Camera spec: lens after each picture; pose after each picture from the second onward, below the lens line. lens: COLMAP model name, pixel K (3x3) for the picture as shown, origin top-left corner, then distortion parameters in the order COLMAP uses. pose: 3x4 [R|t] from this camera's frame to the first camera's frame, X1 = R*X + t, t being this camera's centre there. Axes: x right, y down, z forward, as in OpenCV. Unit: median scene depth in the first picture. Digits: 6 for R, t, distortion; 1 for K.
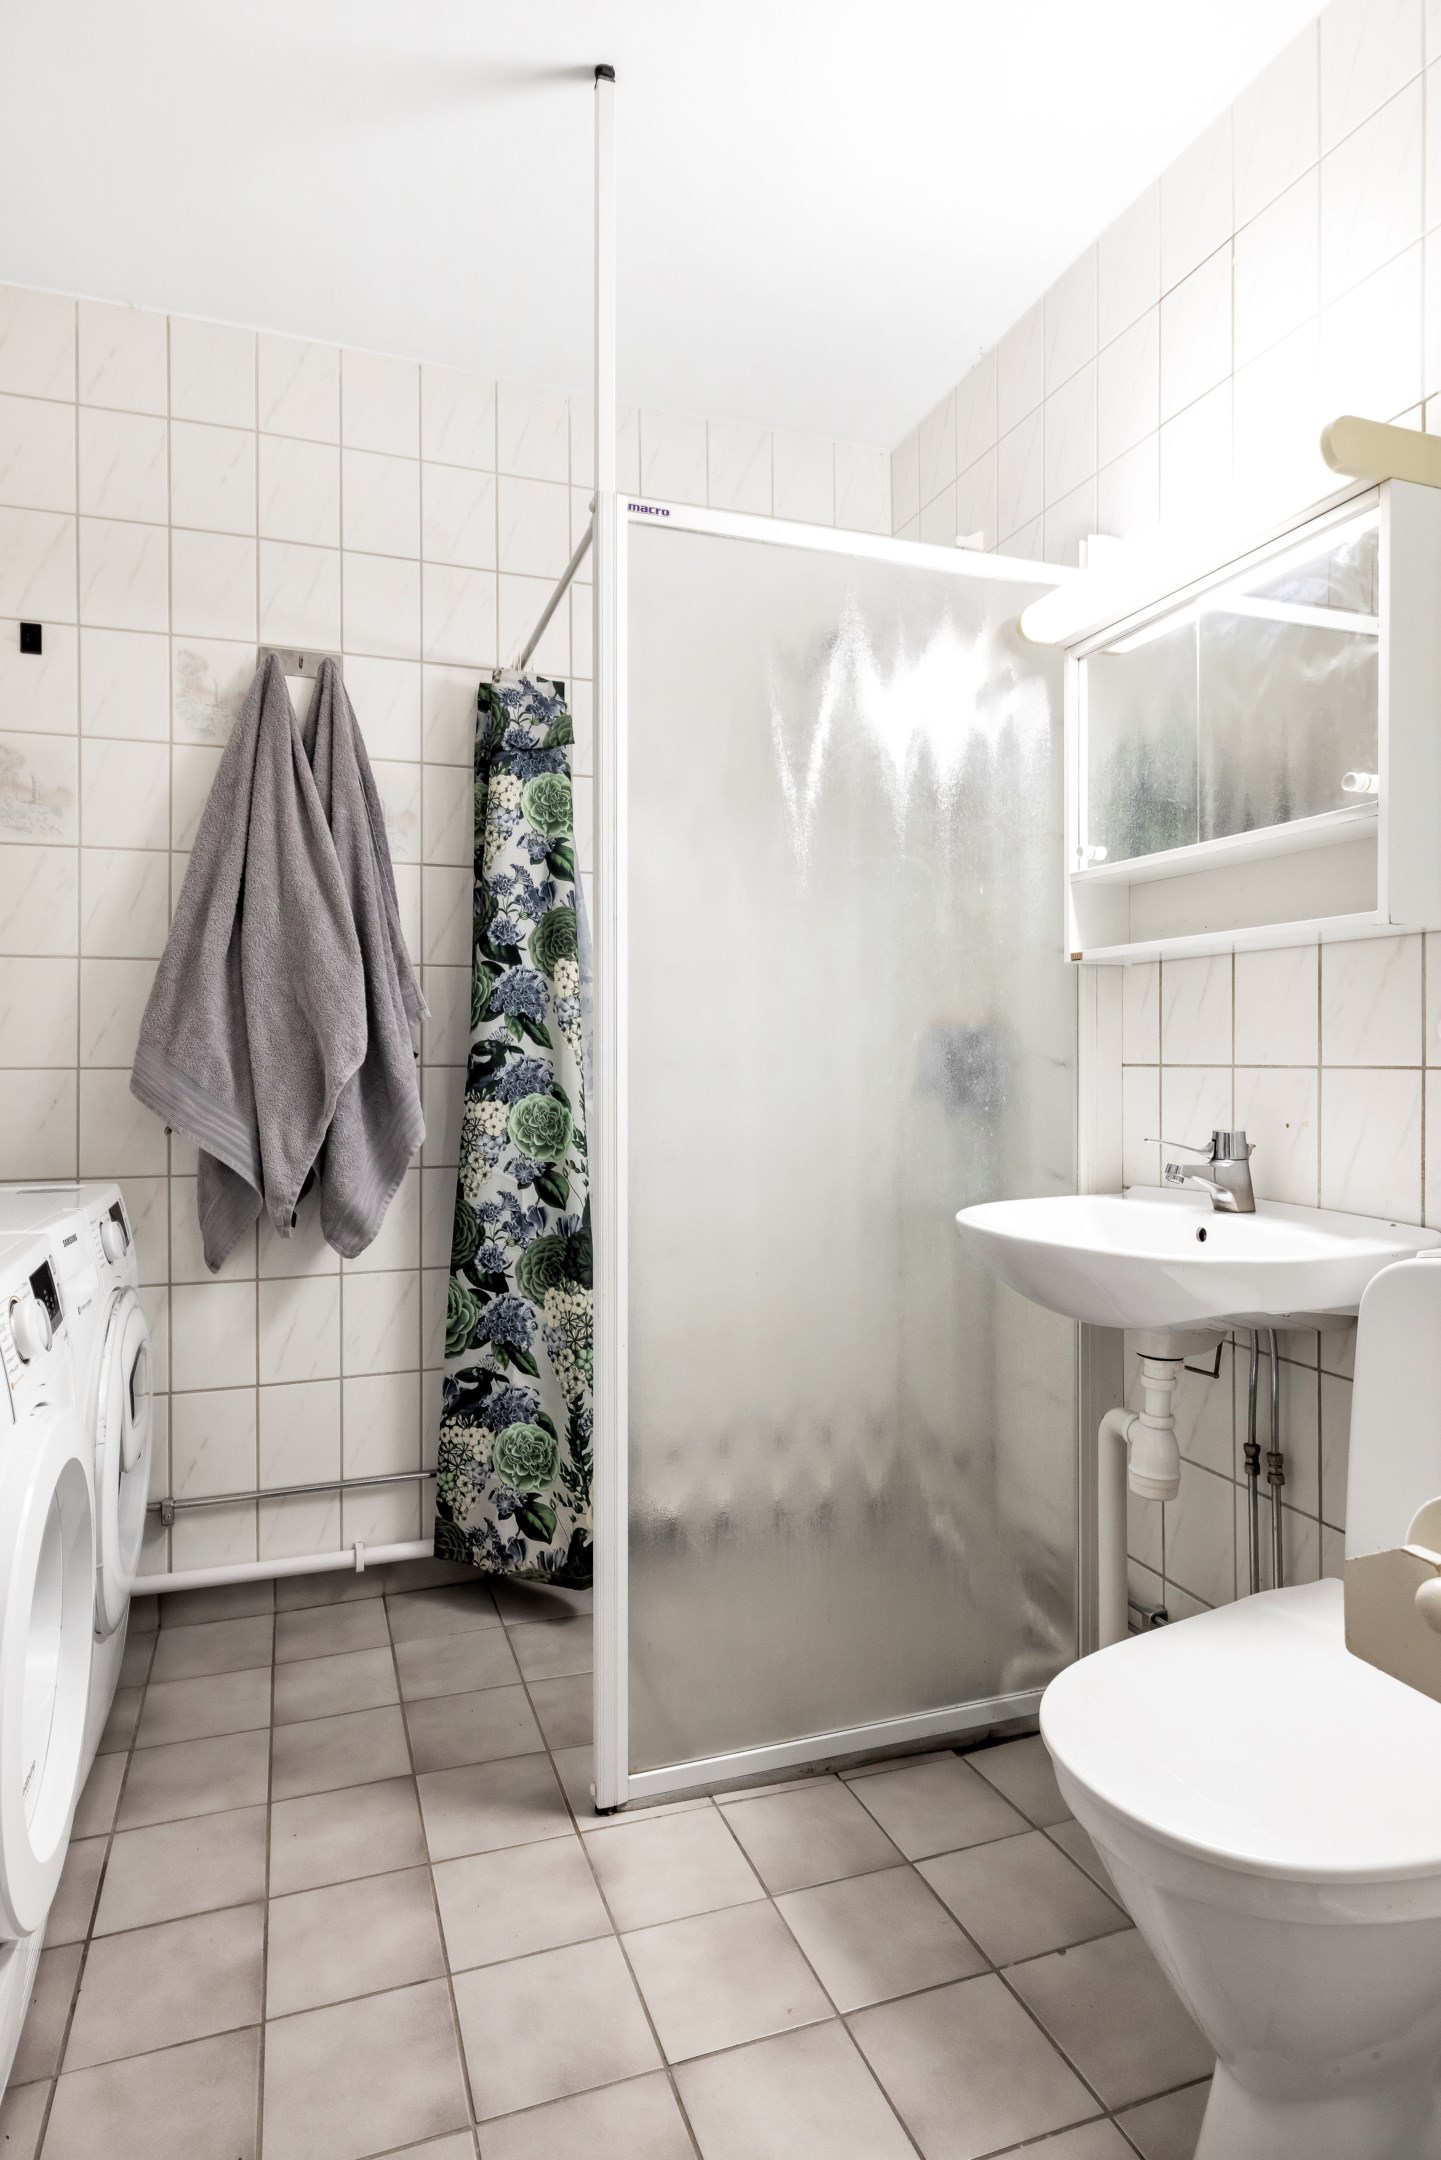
lens RADIAL K [[1205.6, 0, 713.5], [0, 1205.6, 1066.0], [0, 0, 1]] dist [-0.005037, -0.000441]
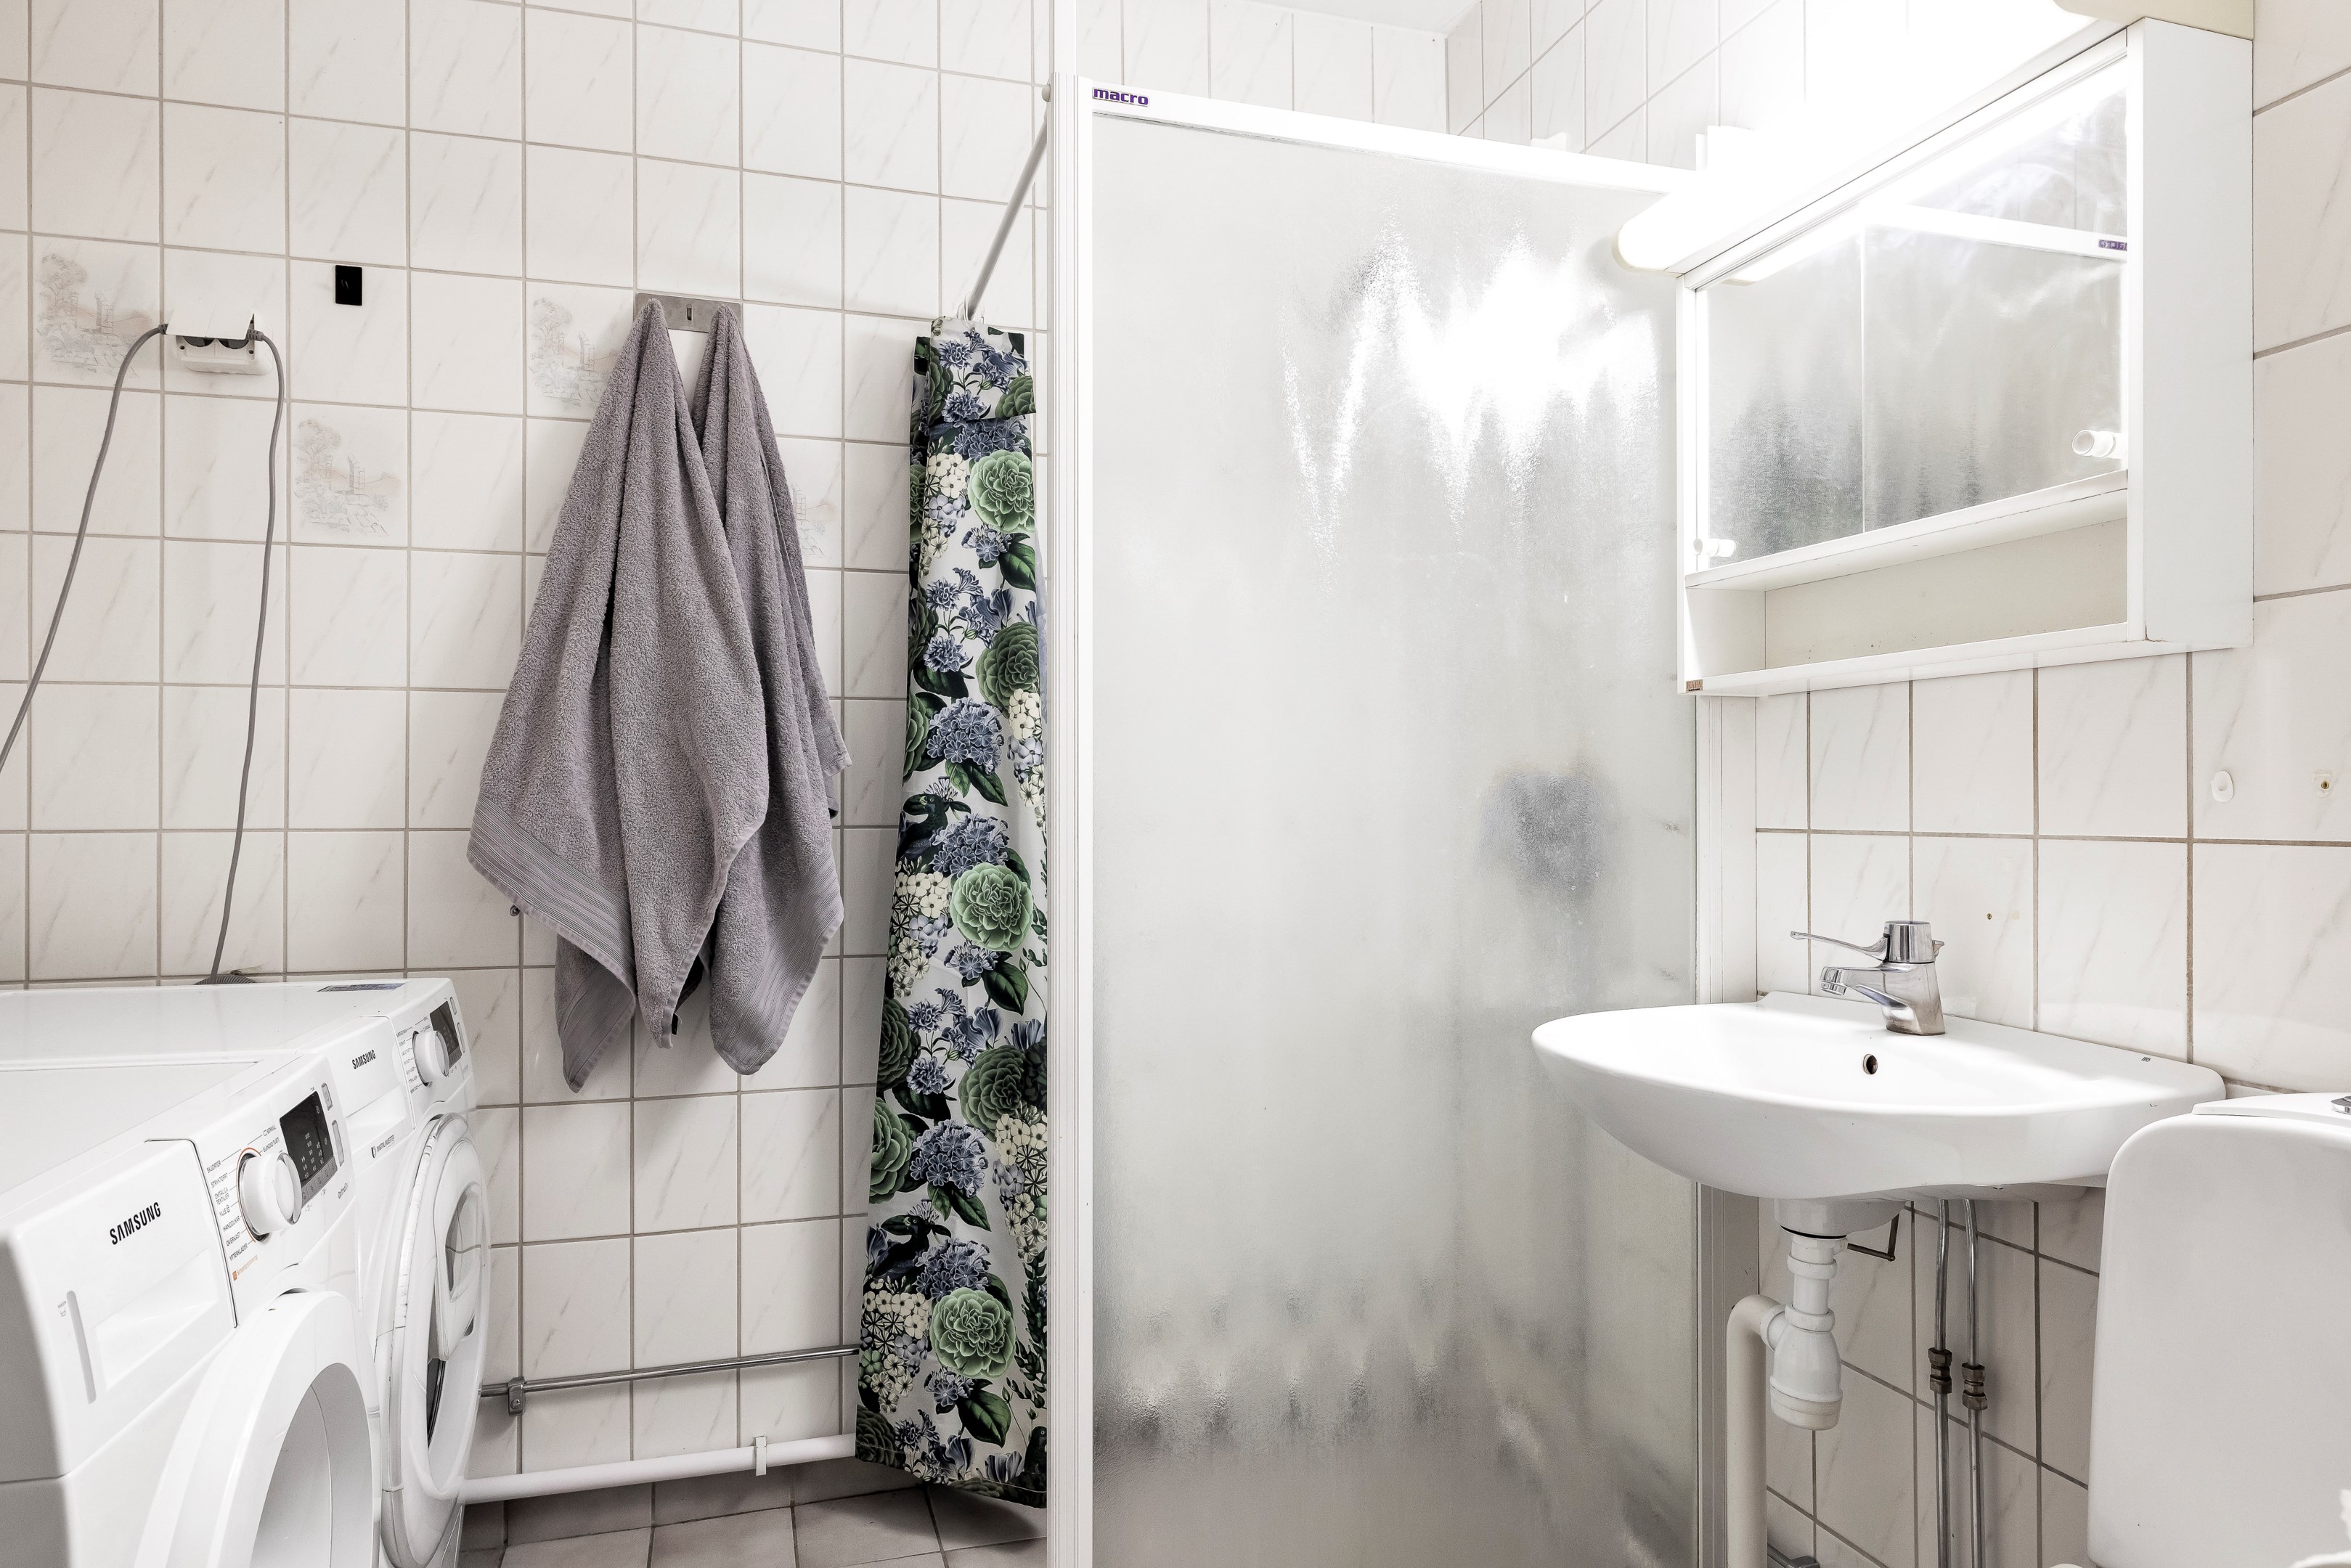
lens RADIAL K [[1402.9, 0, 1189.8], [0, 1402.9, 794.0], [0, 0, 1]] dist [-0.004499, 0.001156]
pose [[0.999129, 0.001129, -0.041708, 0.022372], [-0.001604, 0.999934, -0.011370, -0.012072], [0.041693, 0.011427, 0.999065, 0.107130]]
